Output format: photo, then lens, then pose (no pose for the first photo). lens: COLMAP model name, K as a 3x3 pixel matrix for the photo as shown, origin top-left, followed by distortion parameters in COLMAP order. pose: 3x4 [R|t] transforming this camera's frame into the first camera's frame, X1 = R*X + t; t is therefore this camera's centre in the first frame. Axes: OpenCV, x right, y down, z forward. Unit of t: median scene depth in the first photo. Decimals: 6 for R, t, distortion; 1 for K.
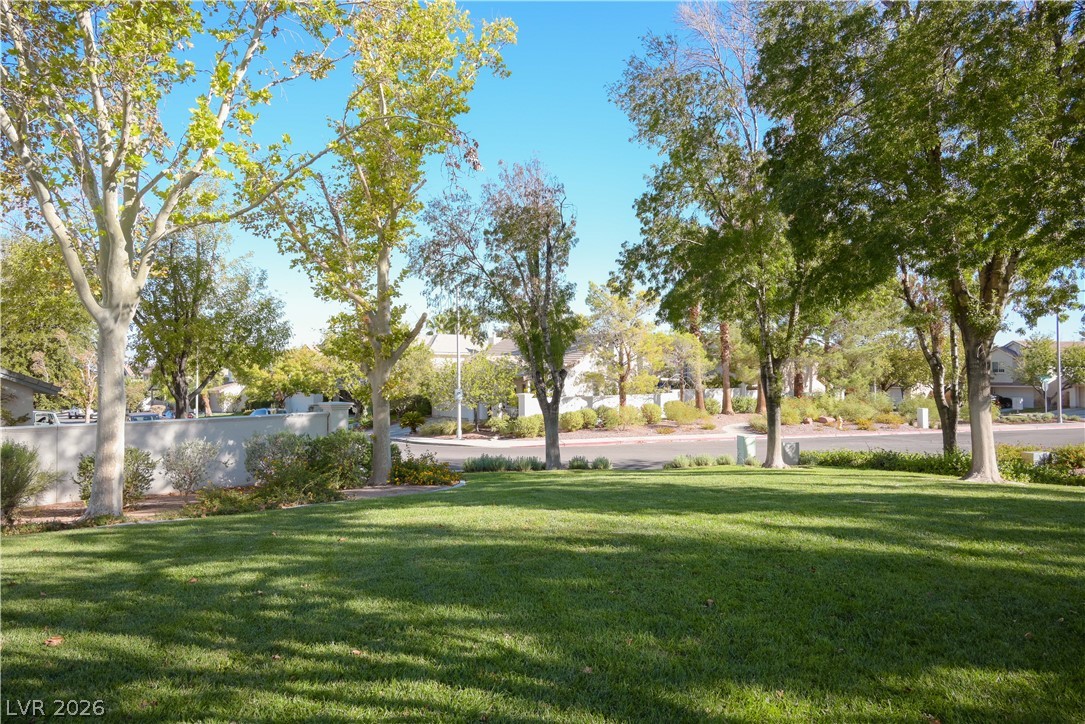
lens RADIAL K [[724.0, 0, 542.5], [0, 724.0, 362.0], [0, 0, 1]] dist [-0.002860, 0.002138]
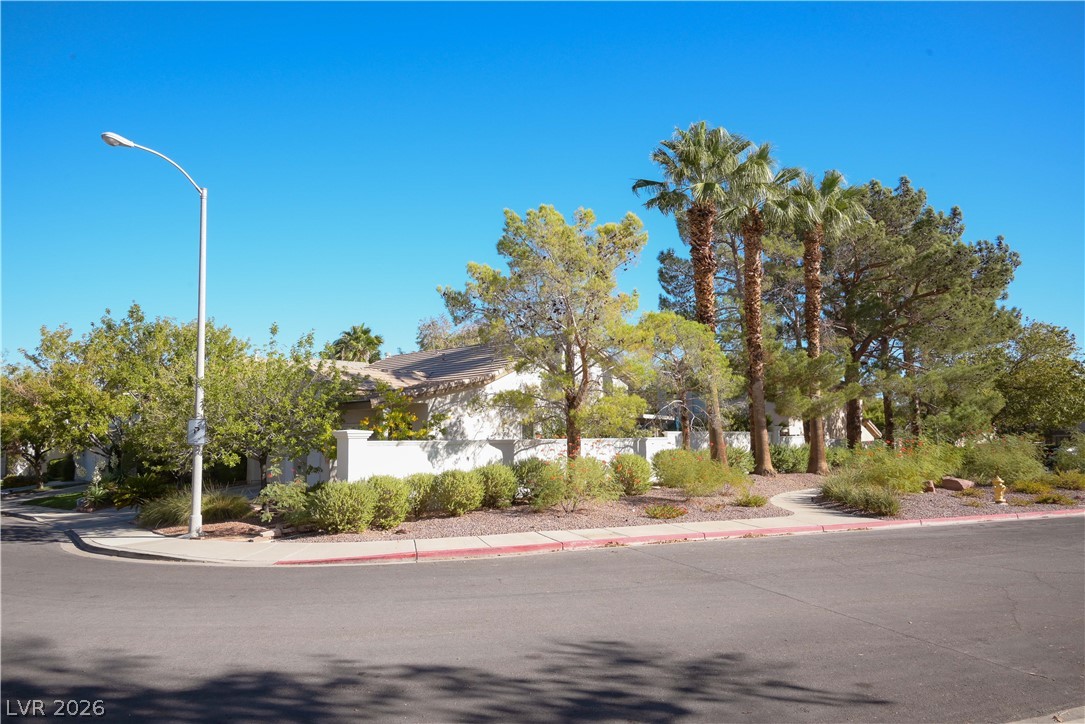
lens RADIAL K [[734.3, 0, 542.5], [0, 734.3, 362.0], [0, 0, 1]] dist [0.000212, -0.003848]
pose [[0.998861, 0.000897, 0.047710, 0.066397], [0.003095, 0.996501, -0.083521, 0.037070], [-0.047618, 0.083574, 0.995363, 0.503954]]
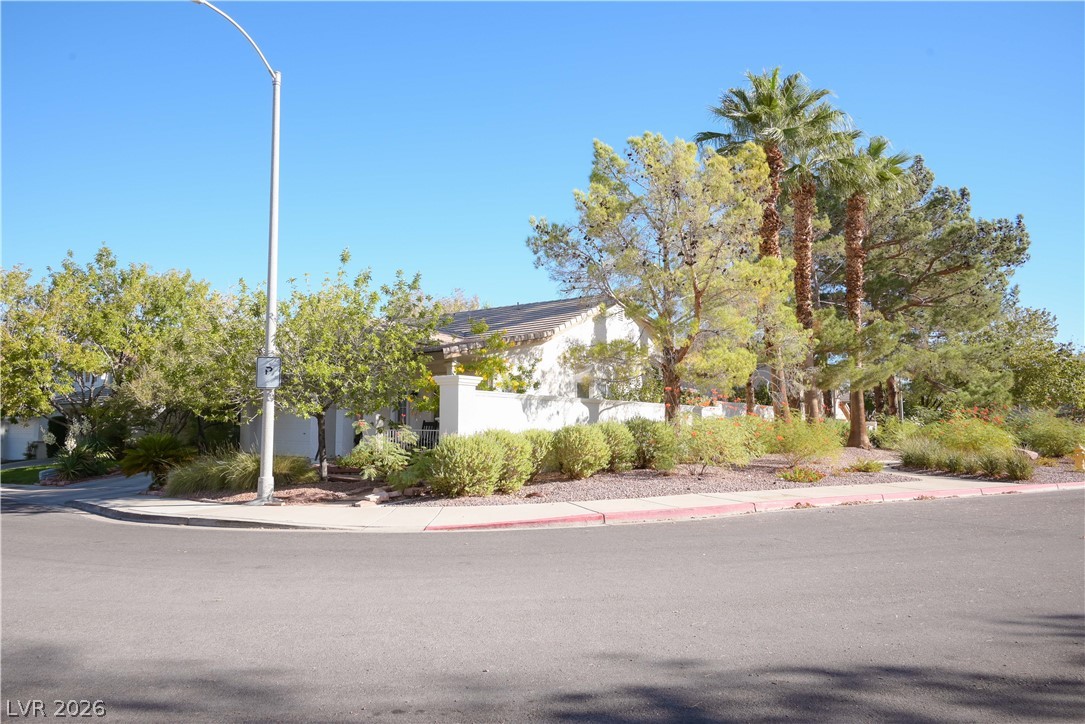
lens RADIAL K [[724.0, 0, 542.5], [0, 724.0, 362.0], [0, 0, 1]] dist [-0.002860, 0.002138]
pose [[0.984538, 0.020579, 0.173956, -0.042868], [-0.007035, 0.996919, -0.078120, 0.060673], [-0.175028, 0.075689, 0.981650, 0.585362]]
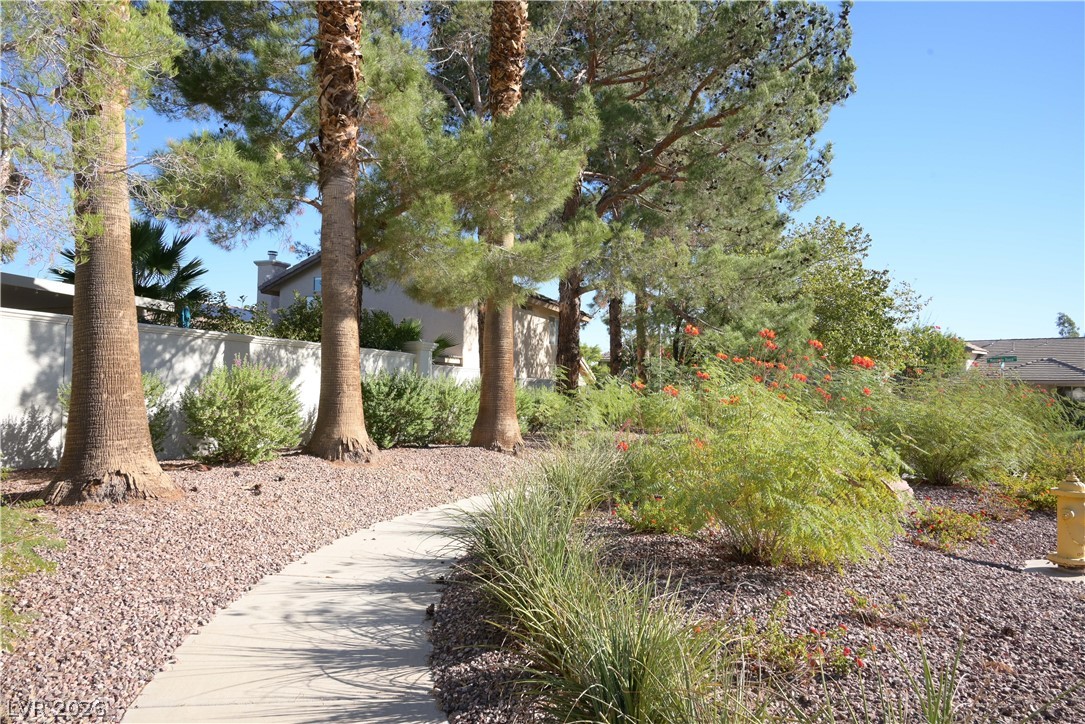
lens RADIAL K [[734.3, 0, 542.5], [0, 734.3, 362.0], [0, 0, 1]] dist [0.000212, -0.003848]
pose [[0.902692, 0.033071, 0.429014, 0.256436], [-0.023674, 0.999349, -0.027223, 0.060209], [-0.429635, 0.014418, 0.902887, 0.935413]]
